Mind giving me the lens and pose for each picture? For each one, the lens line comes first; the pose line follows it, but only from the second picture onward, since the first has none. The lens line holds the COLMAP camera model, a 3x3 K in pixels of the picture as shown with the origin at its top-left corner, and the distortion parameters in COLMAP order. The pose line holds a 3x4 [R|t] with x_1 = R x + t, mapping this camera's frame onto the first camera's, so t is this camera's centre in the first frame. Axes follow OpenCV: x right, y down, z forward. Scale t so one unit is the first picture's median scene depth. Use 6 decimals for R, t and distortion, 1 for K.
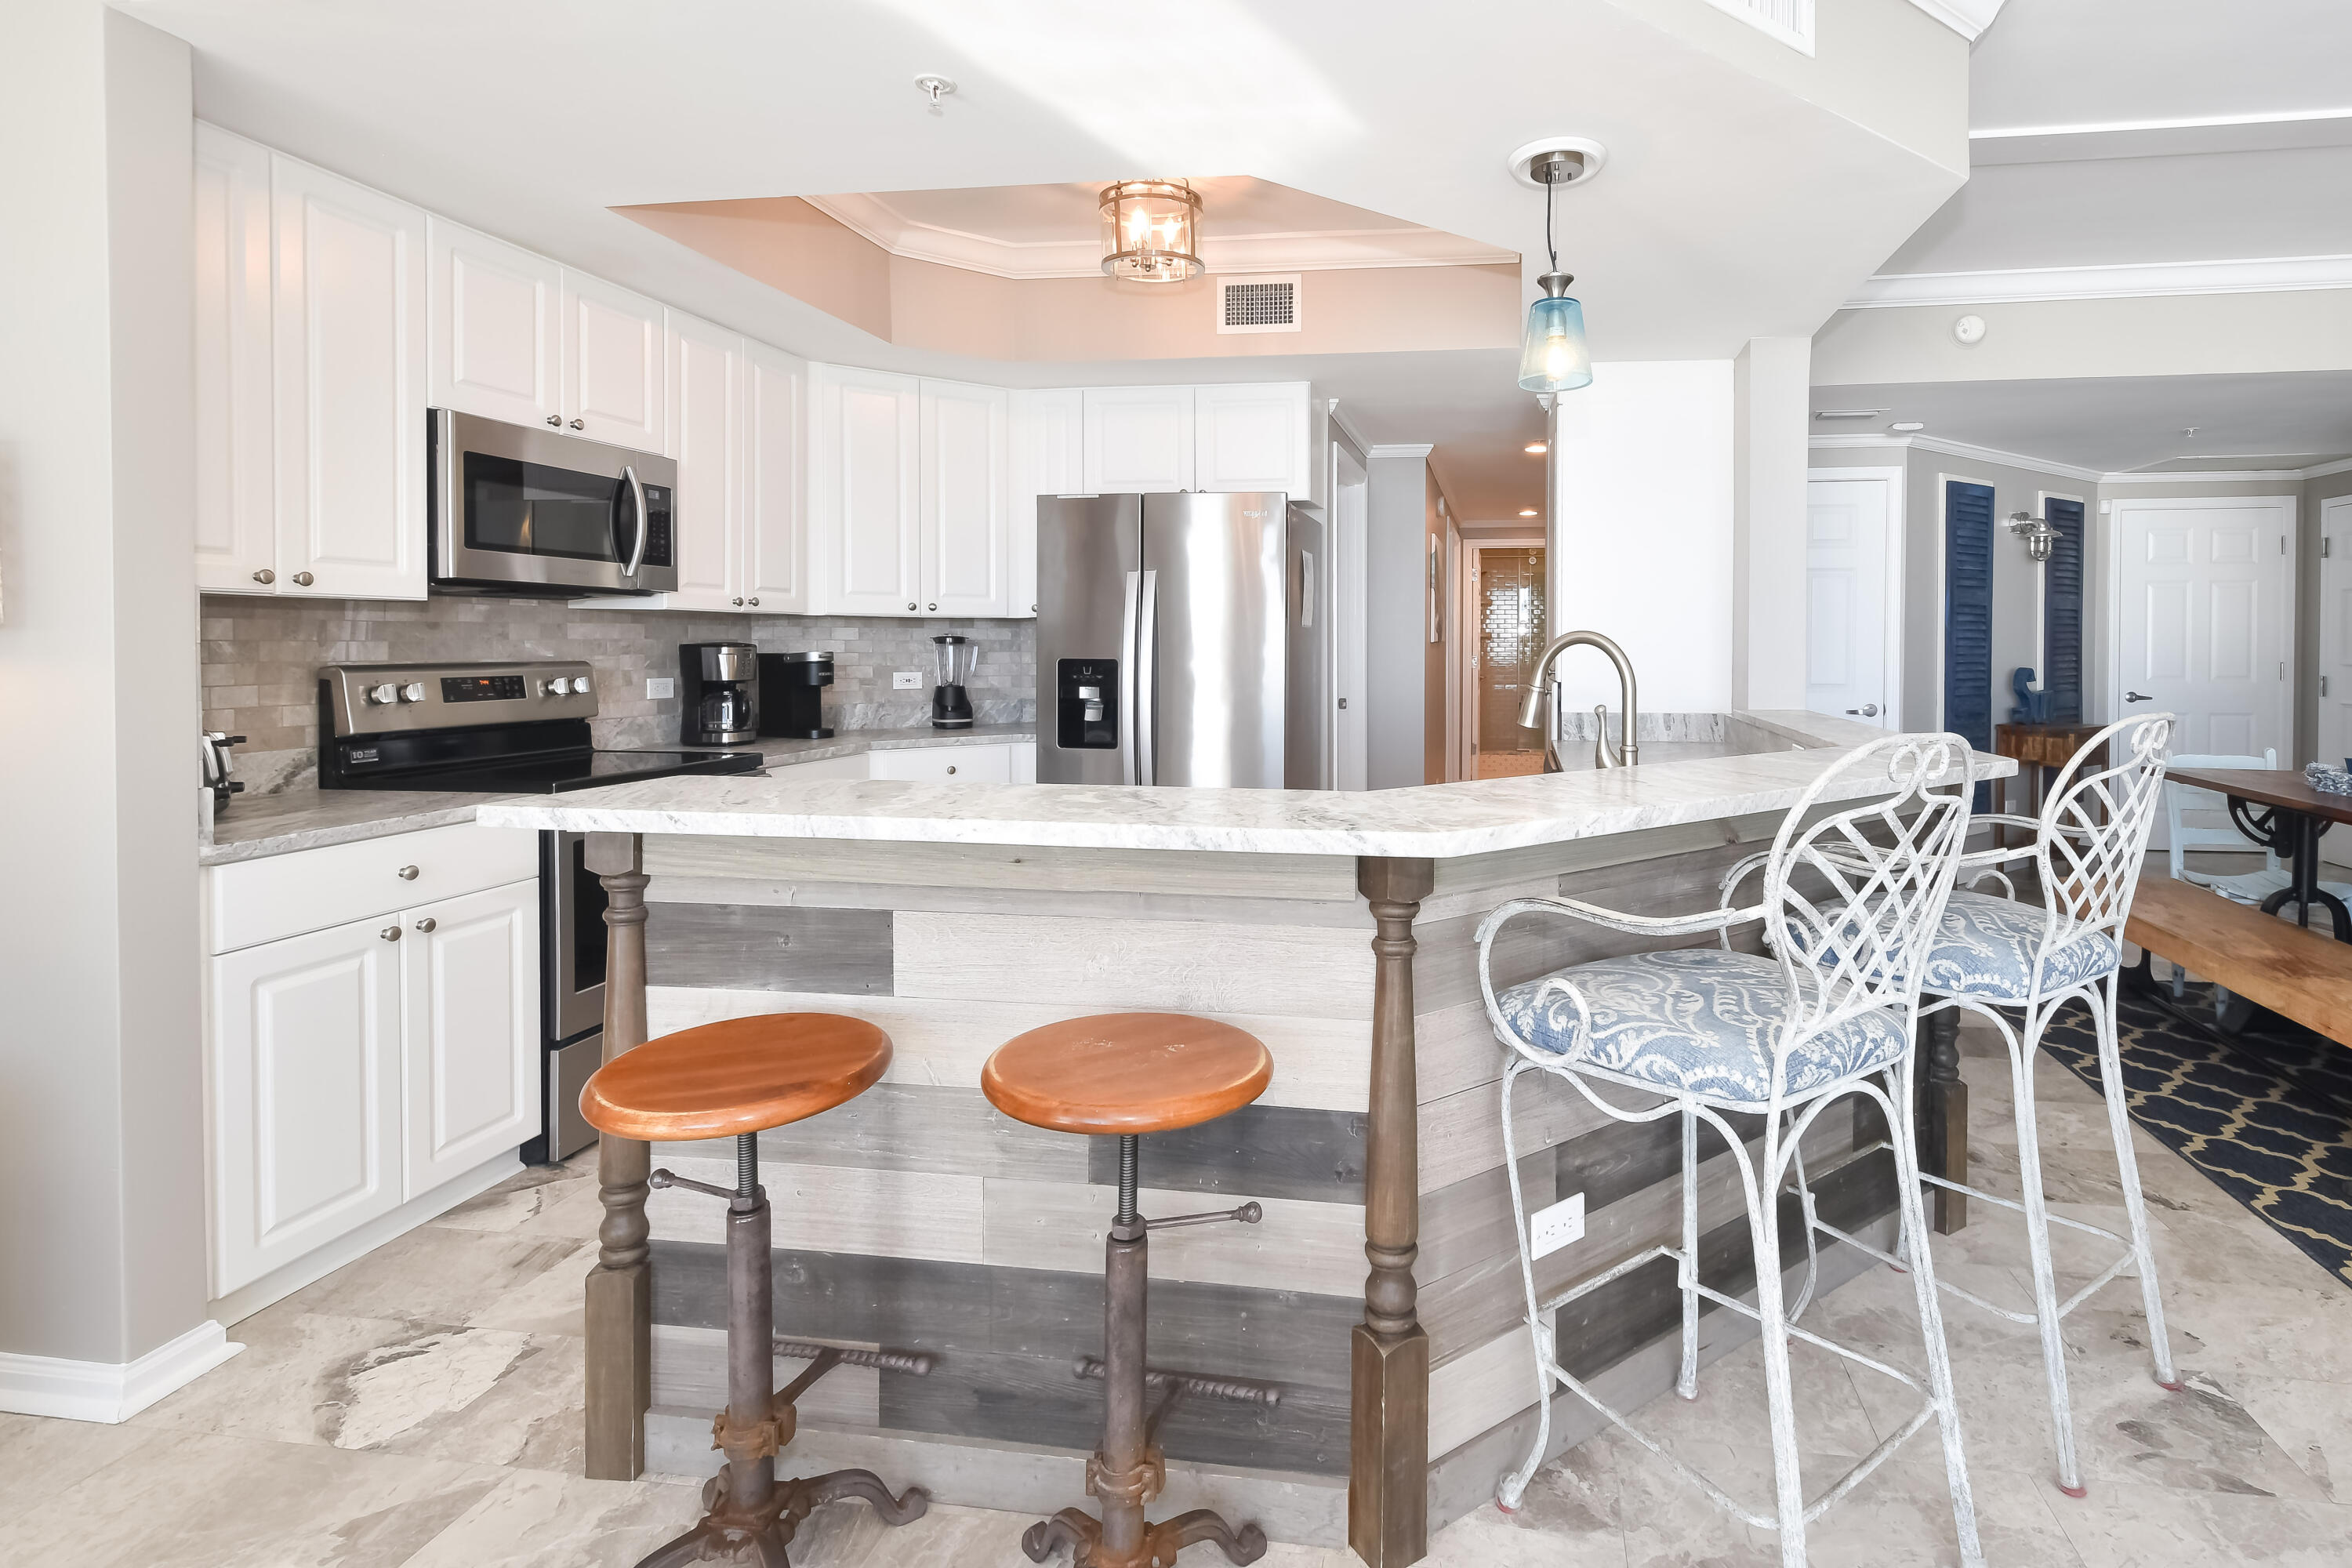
lens RADIAL K [[1151.7, 0, 1373.2], [0, 1151.7, 669.3], [0, 0, 1]] dist [0.017815, -0.004733]
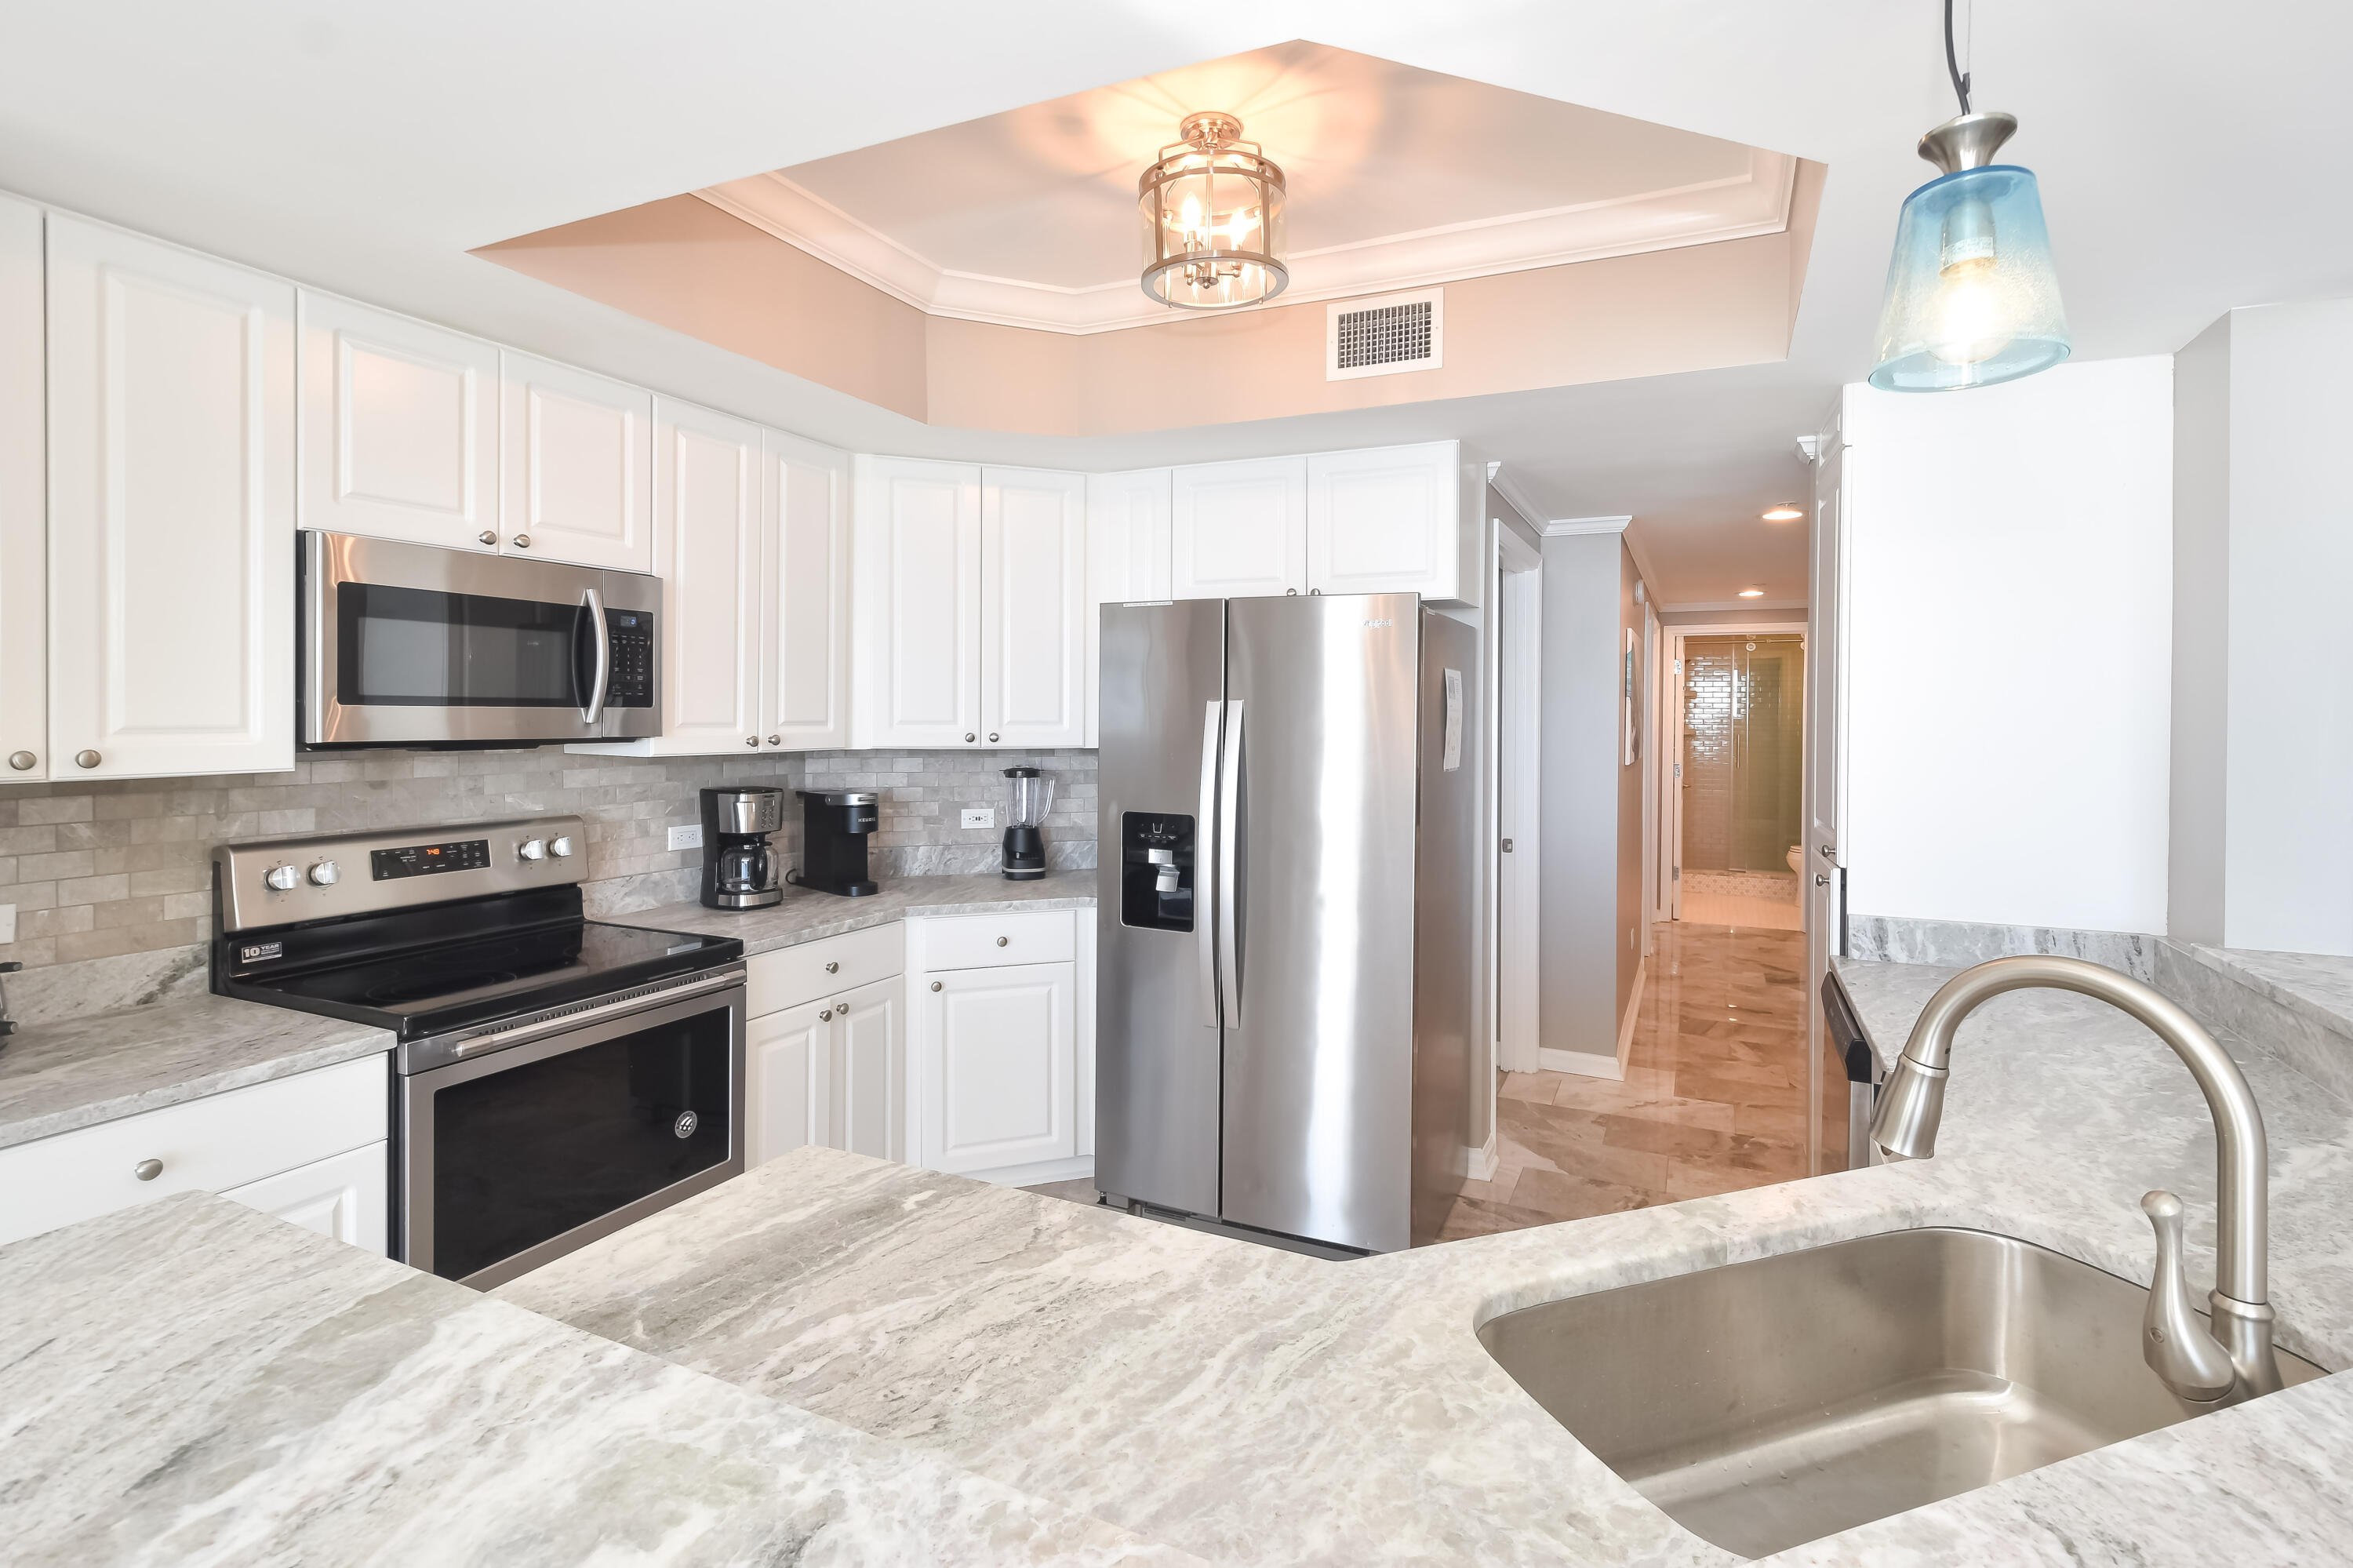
lens RADIAL K [[1152.2, 0, 1200.1], [0, 1152.2, 714.5], [0, 0, 1]] dist [0.017815, -0.004733]
pose [[0.956195, 0.005422, -0.292679, 0.005256], [-0.014383, 0.999491, -0.028473, -0.061623], [0.292375, 0.031435, 0.955787, 0.310180]]
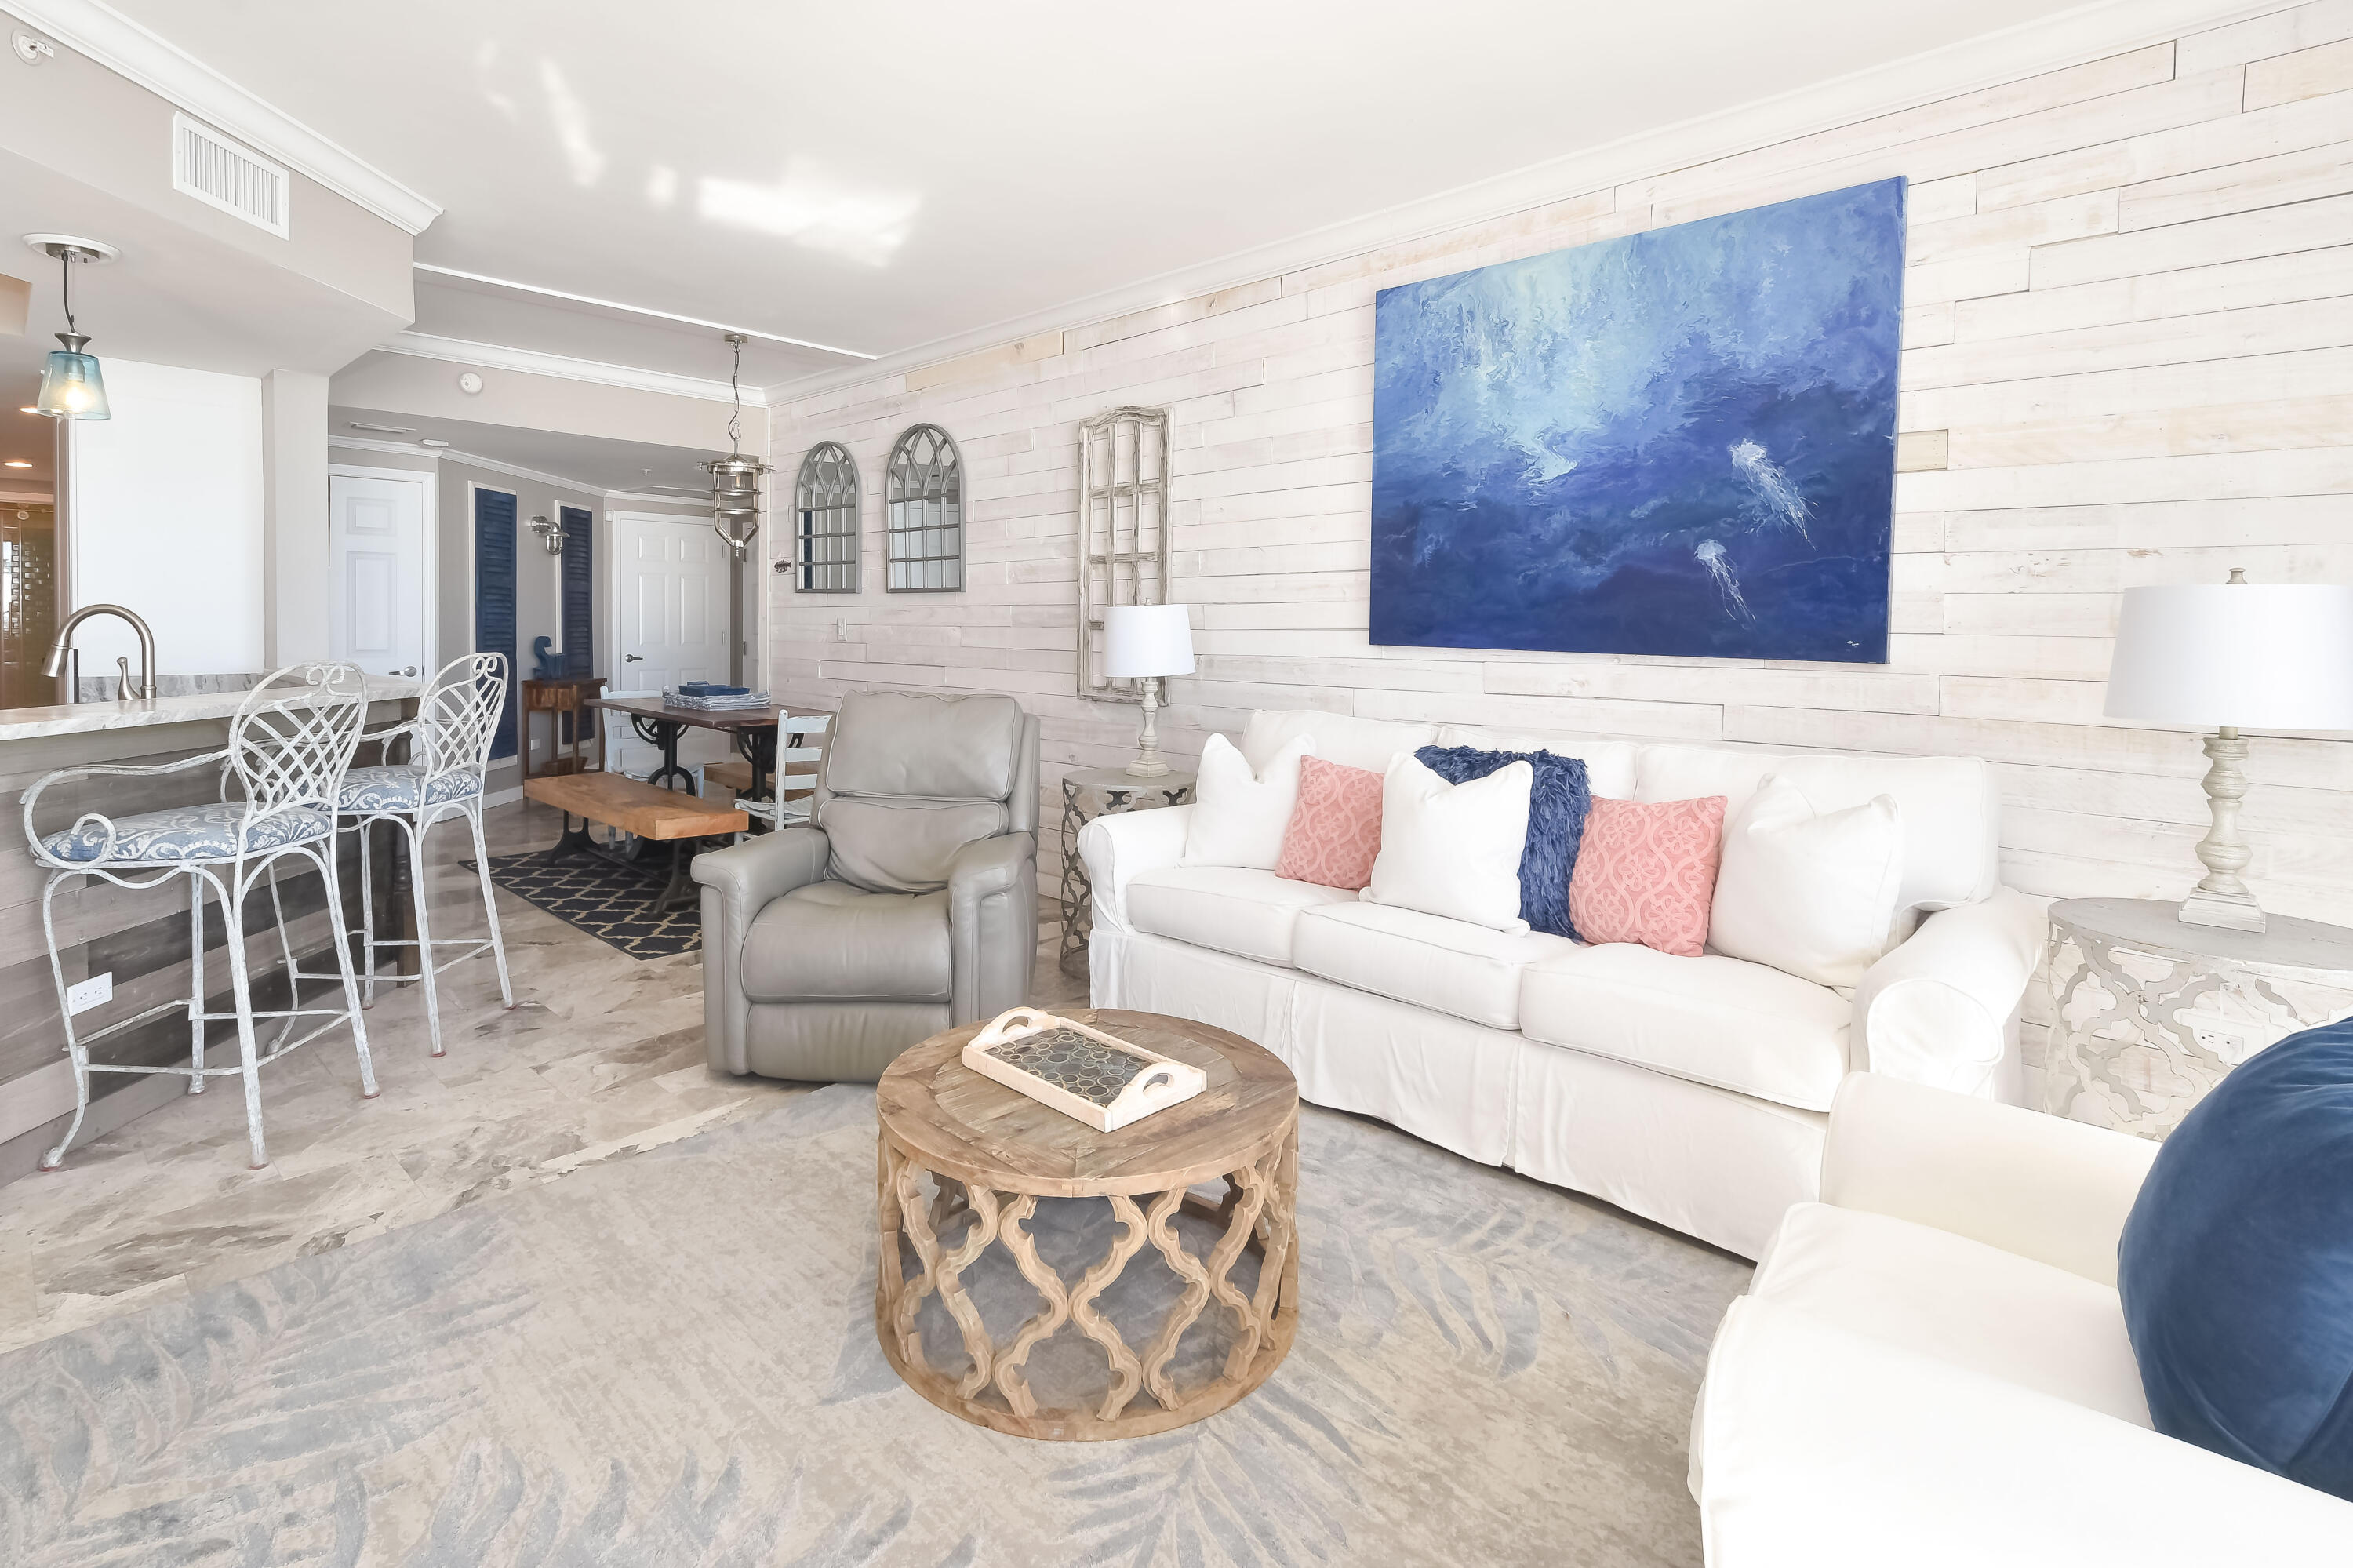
lens RADIAL K [[1152.2, 0, 1058.9], [0, 1152.2, 645.0], [0, 0, 1]] dist [0.017815, -0.004733]
pose [[0.646304, -0.012631, 0.762976, -0.084290], [0.011981, 0.999908, 0.006405, 0.011486], [-0.762986, 0.005002, 0.646395, -0.451835]]
